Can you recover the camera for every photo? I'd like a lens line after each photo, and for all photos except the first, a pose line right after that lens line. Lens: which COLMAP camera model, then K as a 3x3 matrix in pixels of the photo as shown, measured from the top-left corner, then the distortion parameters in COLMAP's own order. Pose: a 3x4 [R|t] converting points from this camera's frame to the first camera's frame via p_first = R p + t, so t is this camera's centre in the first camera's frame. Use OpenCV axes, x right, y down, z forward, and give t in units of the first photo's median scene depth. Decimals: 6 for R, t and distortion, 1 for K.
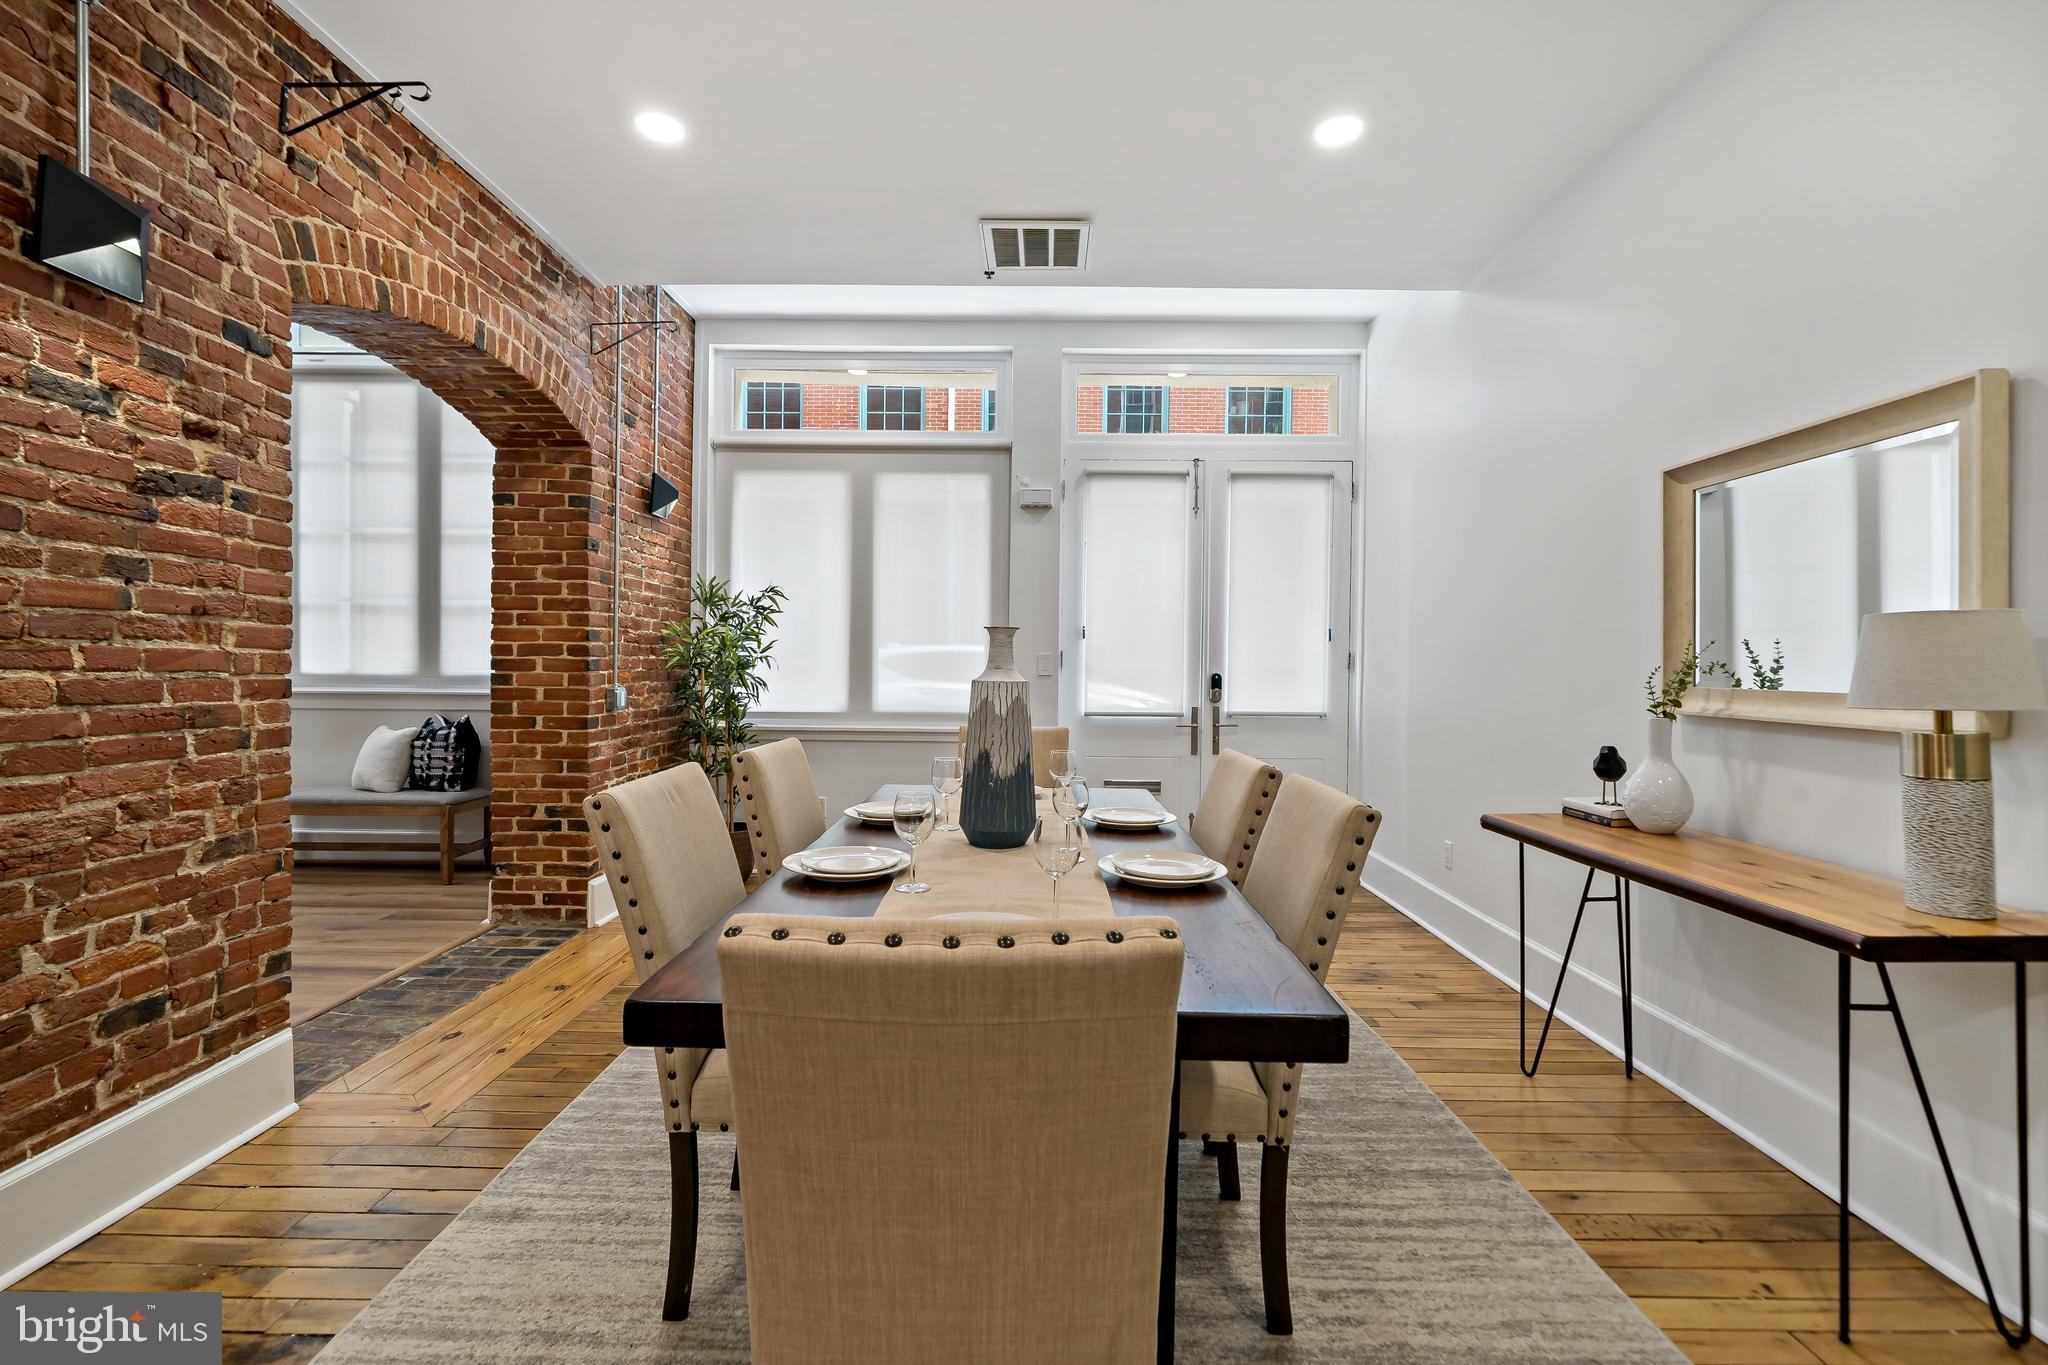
lens RADIAL K [[895.7, 0, 1014.1], [0, 895.7, 660.9], [0, 0, 1]] dist [0.004696, 0.000614]
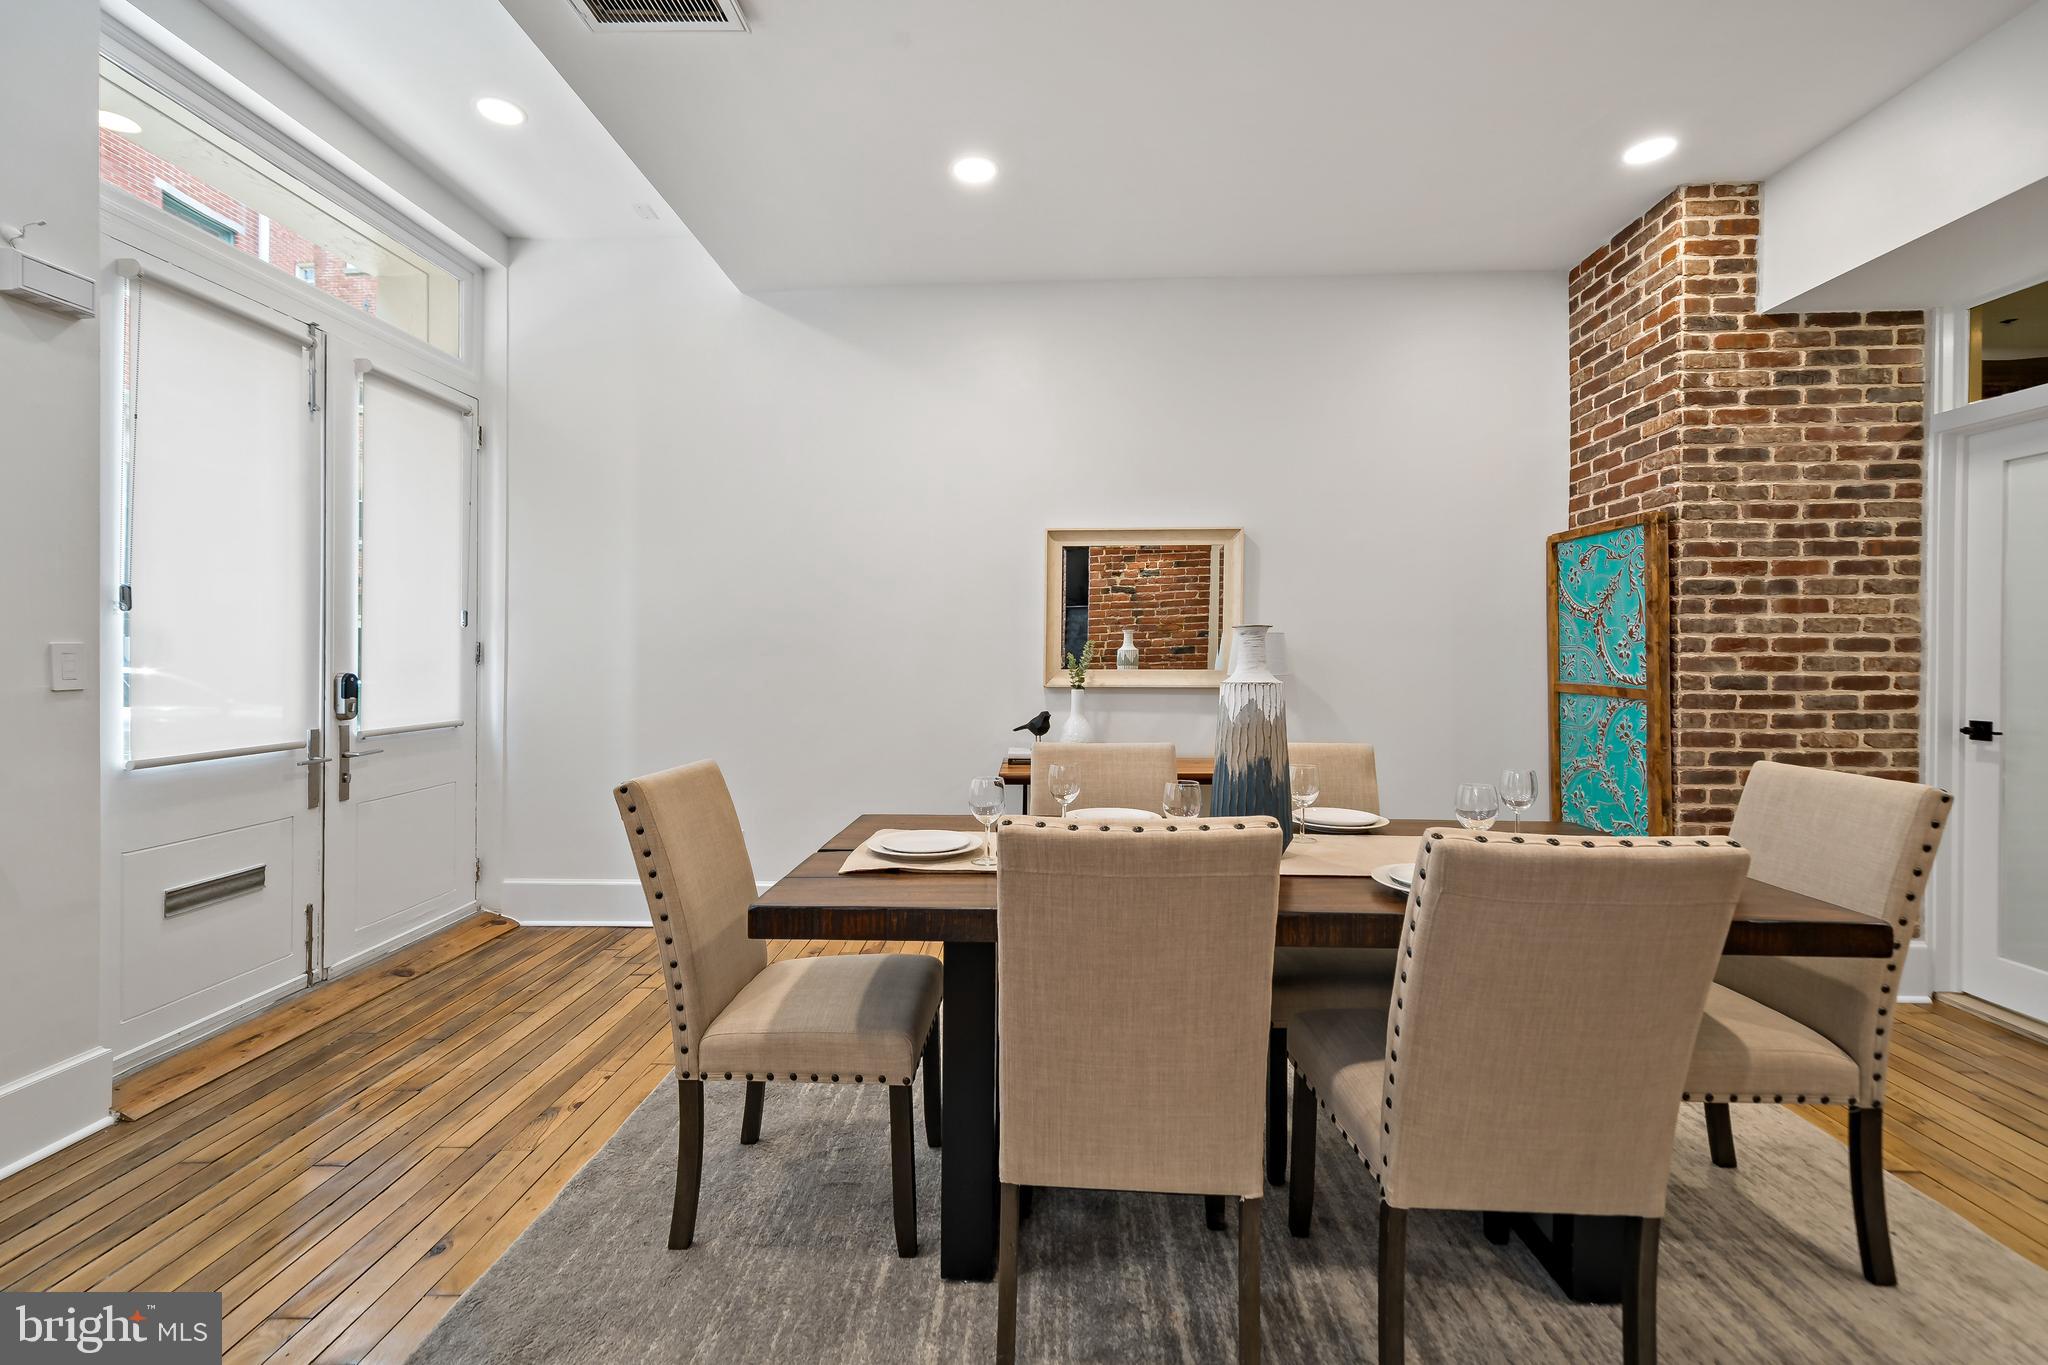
lens RADIAL K [[895.7, 0, 1031.4], [0, 895.7, 656.0], [0, 0, 1]] dist [0.004696, 0.000614]
pose [[0.022526, -0.013324, 0.999657, -0.938563], [-0.000606, 0.999911, 0.013341, -0.017252], [-0.999746, -0.000906, 0.022516, 1.151894]]
